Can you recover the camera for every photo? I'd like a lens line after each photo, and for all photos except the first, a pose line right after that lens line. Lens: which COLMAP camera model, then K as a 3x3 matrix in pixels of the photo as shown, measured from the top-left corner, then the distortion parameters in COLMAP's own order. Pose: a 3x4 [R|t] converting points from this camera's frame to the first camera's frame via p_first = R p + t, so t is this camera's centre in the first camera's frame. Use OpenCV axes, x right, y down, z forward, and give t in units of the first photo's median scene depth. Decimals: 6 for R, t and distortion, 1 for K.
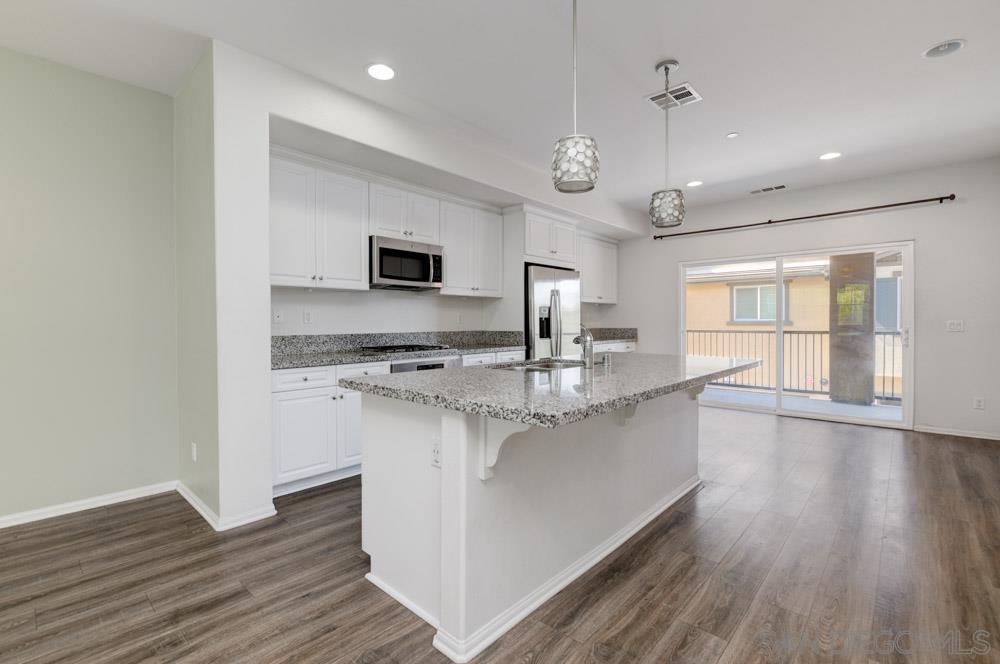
lens RADIAL K [[454.7, 0, 491.4], [0, 454.7, 329.1], [0, 0, 1]] dist [0.004529, 0.000642]
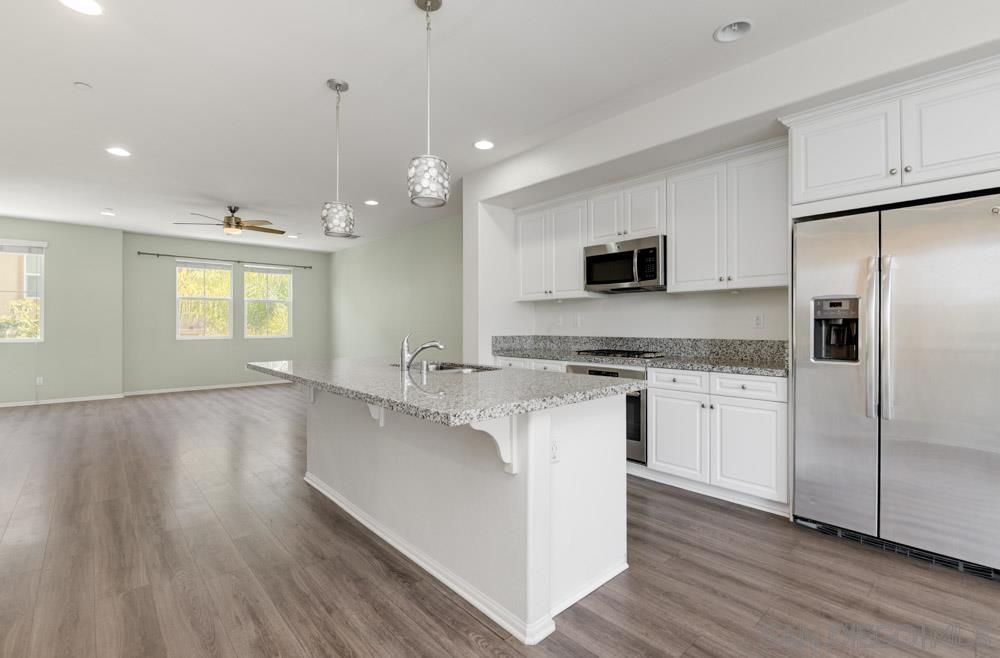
lens RADIAL K [[454.7, 0, 493.2], [0, 454.7, 331.1], [0, 0, 1]] dist [0.004529, 0.000642]
pose [[-0.099450, 0.017398, -0.994890, 0.788989], [-0.014825, 0.999710, 0.018965, -0.019360], [0.994932, 0.016635, -0.099163, 0.820687]]
